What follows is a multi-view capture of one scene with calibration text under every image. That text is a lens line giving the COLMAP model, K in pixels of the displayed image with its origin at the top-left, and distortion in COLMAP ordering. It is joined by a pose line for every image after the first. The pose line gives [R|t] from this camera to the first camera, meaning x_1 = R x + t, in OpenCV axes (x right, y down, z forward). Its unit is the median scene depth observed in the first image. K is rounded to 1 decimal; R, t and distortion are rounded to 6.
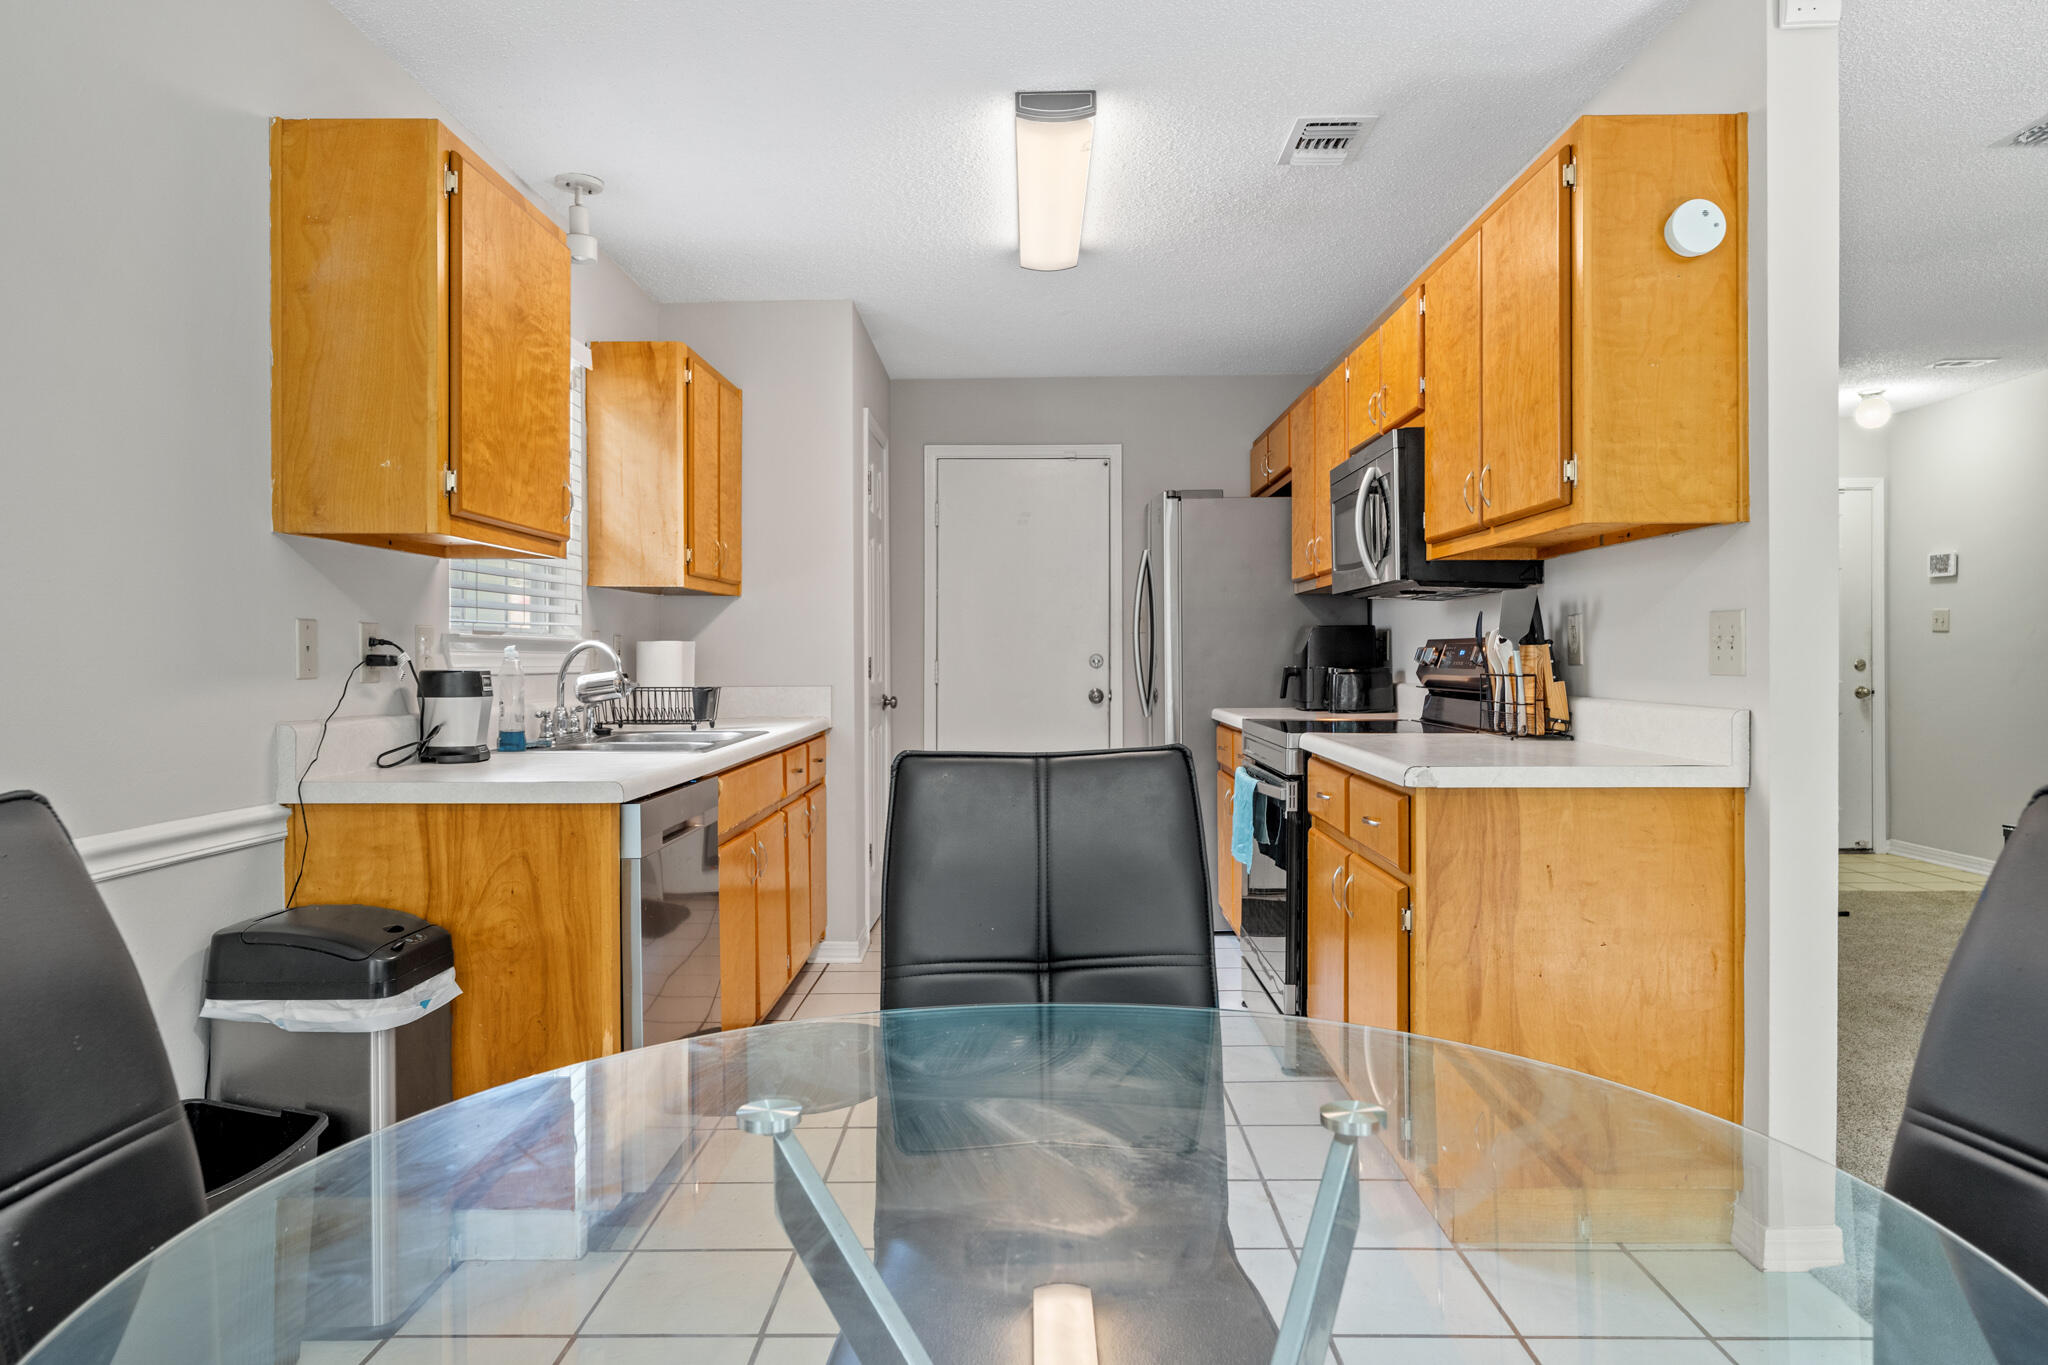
lens RADIAL K [[1303.1, 0, 1045.3], [0, 1303.1, 662.3], [0, 0, 1]] dist [-0.002358, -0.001528]
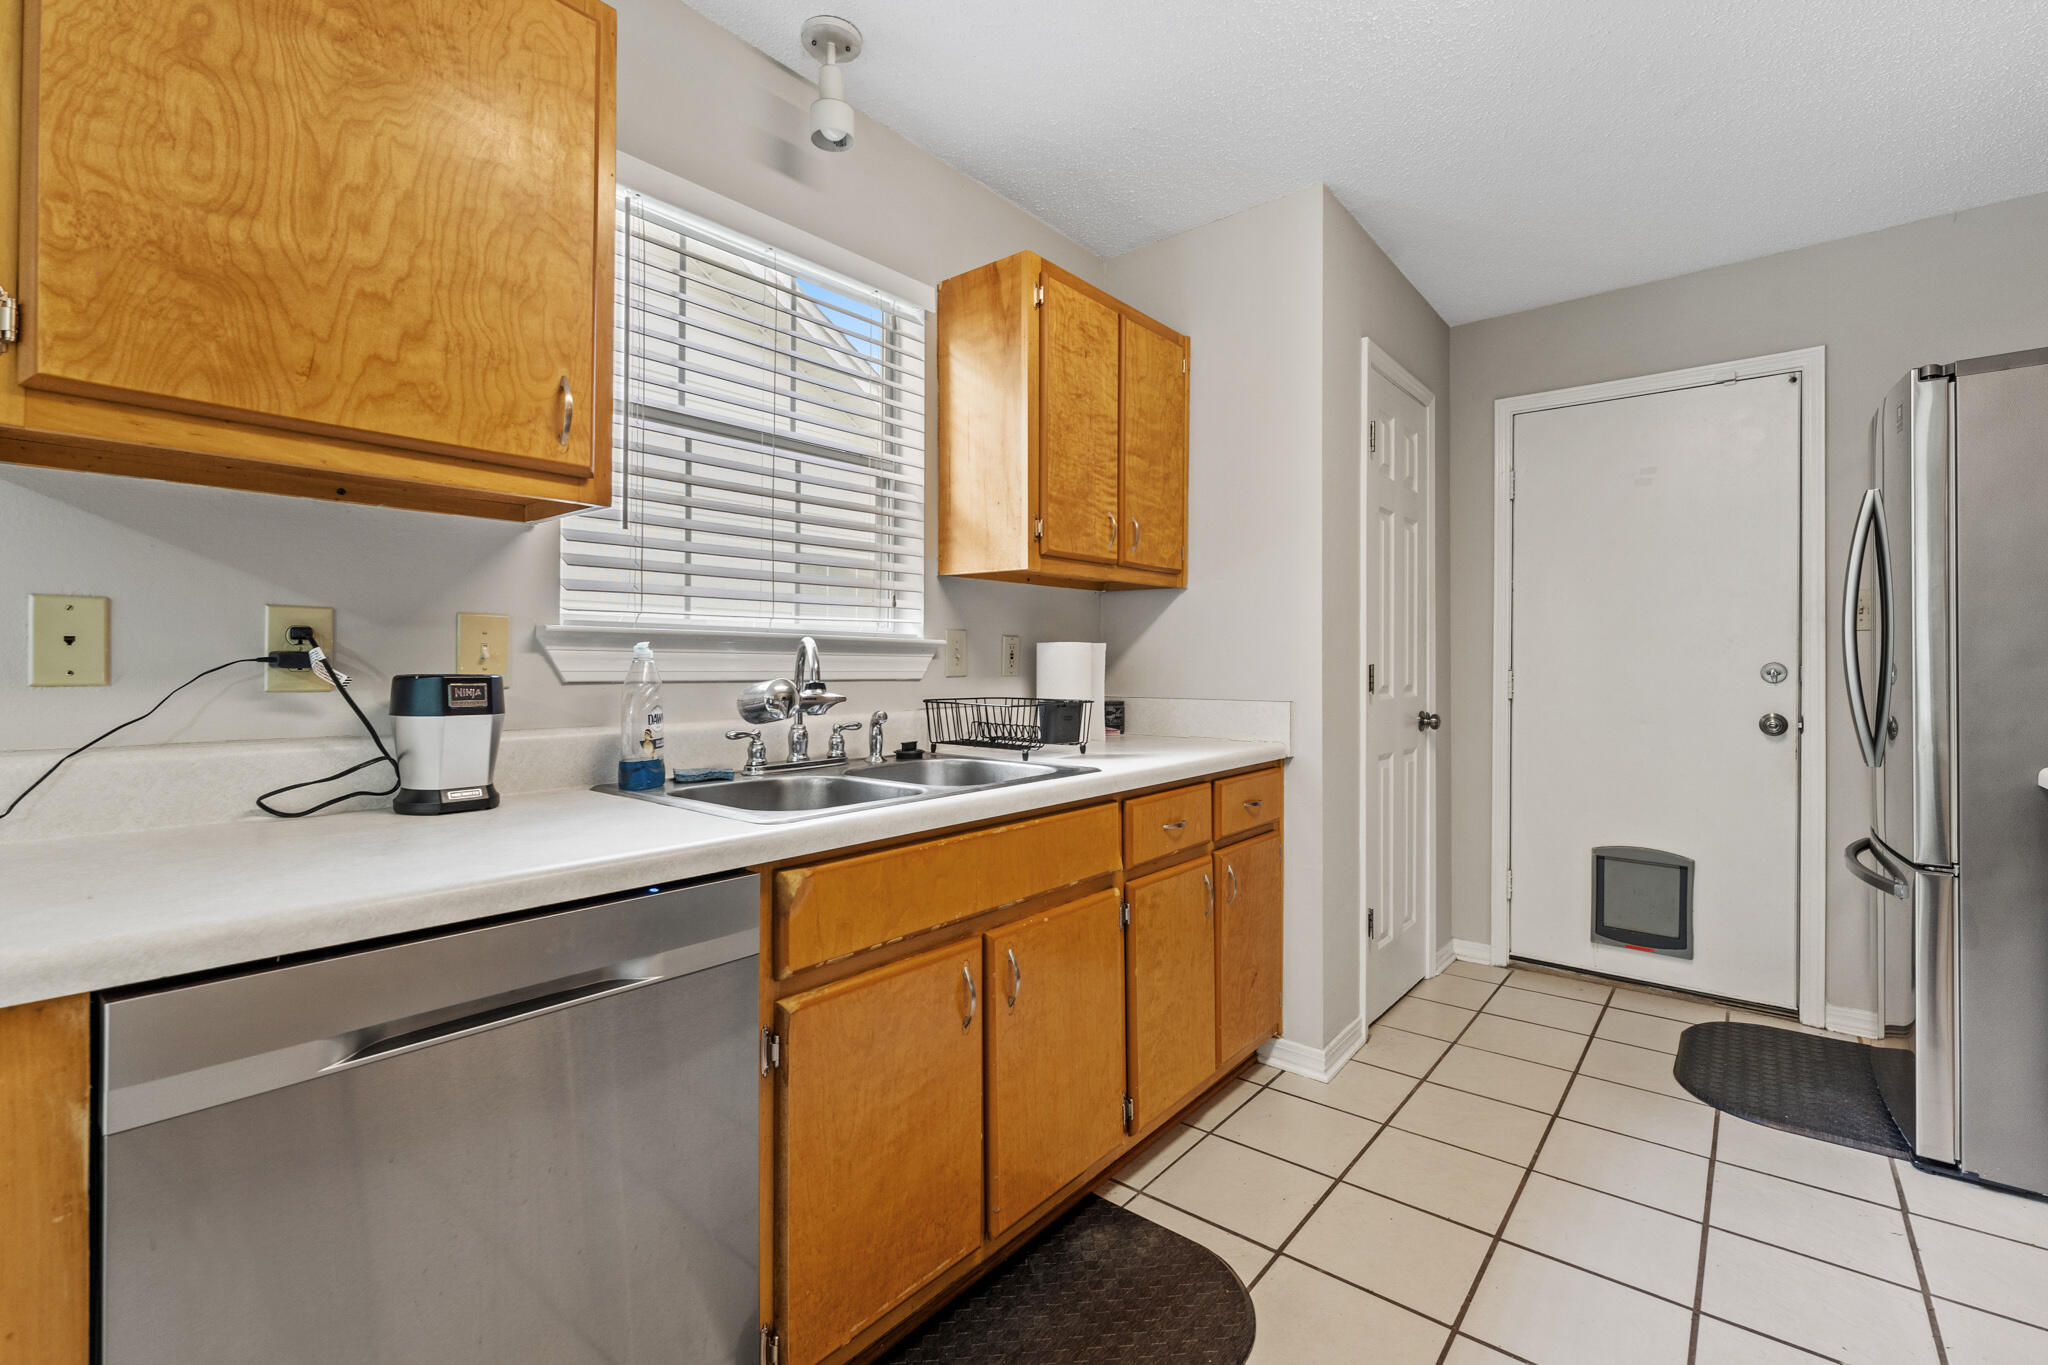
lens RADIAL K [[890.6, 0, 1021.1], [0, 890.6, 661.5], [0, 0, 1]] dist [-0.005372, -0.000966]
pose [[0.763976, 0.003748, -0.645234, 0.057250], [-0.009407, 0.999942, -0.005330, -0.000854], [0.645176, 0.010141, 0.763967, 0.599557]]
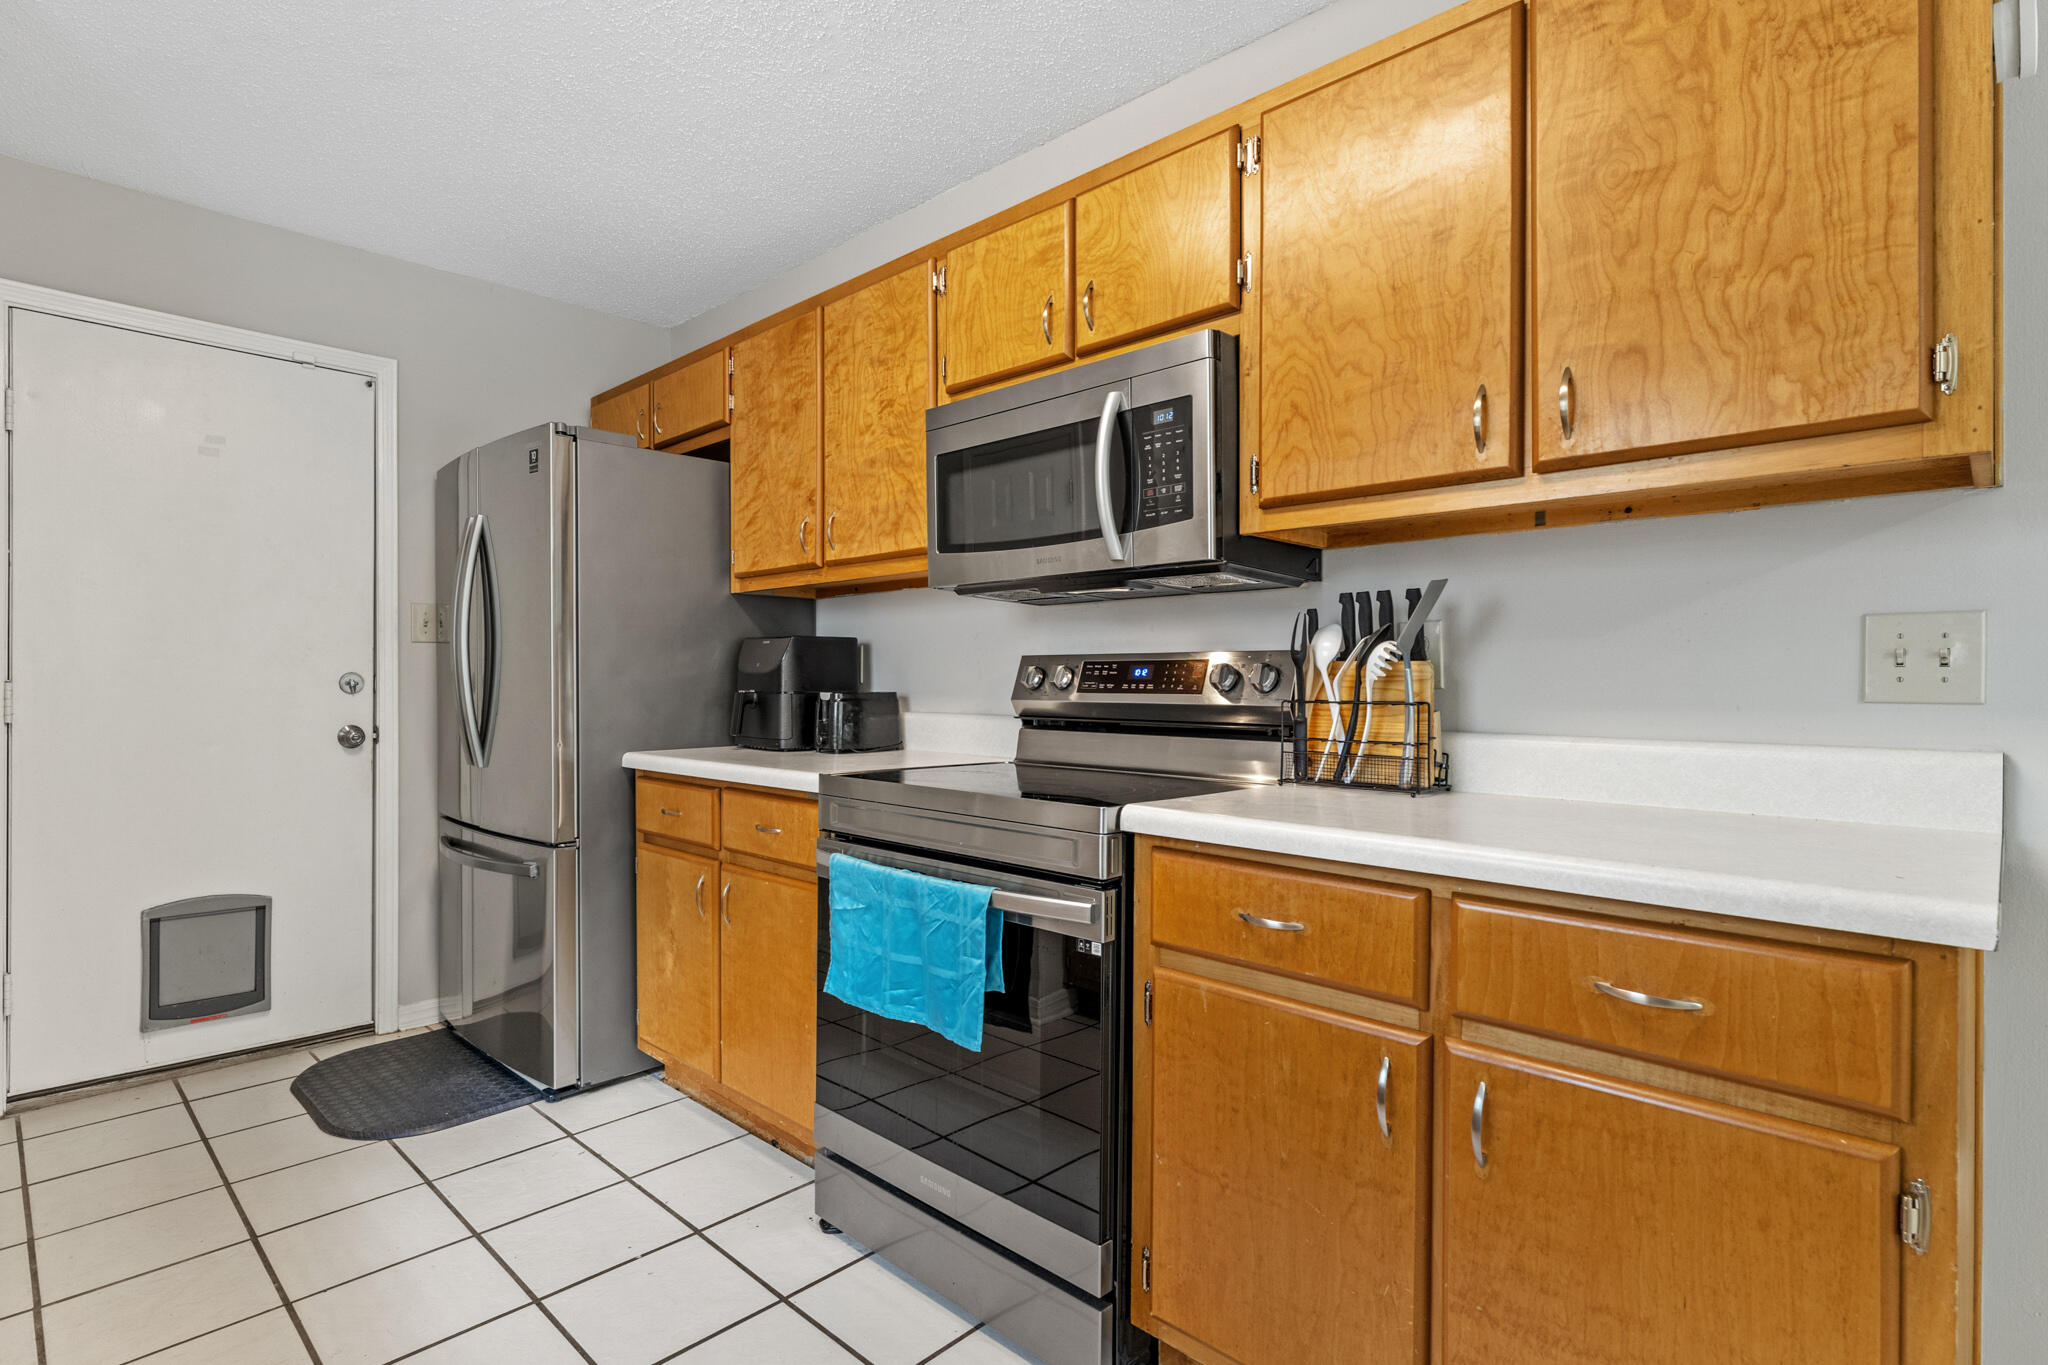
lens RADIAL K [[1016.7, 0, 1024.2], [0, 1016.7, 687.0], [0, 0, 1]] dist [0.000964, 0.000378]
pose [[0.698514, 0.001577, 0.715594, -0.137172], [-0.001715, 0.999998, -0.000530, 0.001446], [-0.715594, -0.000857, 0.698516, 0.610989]]
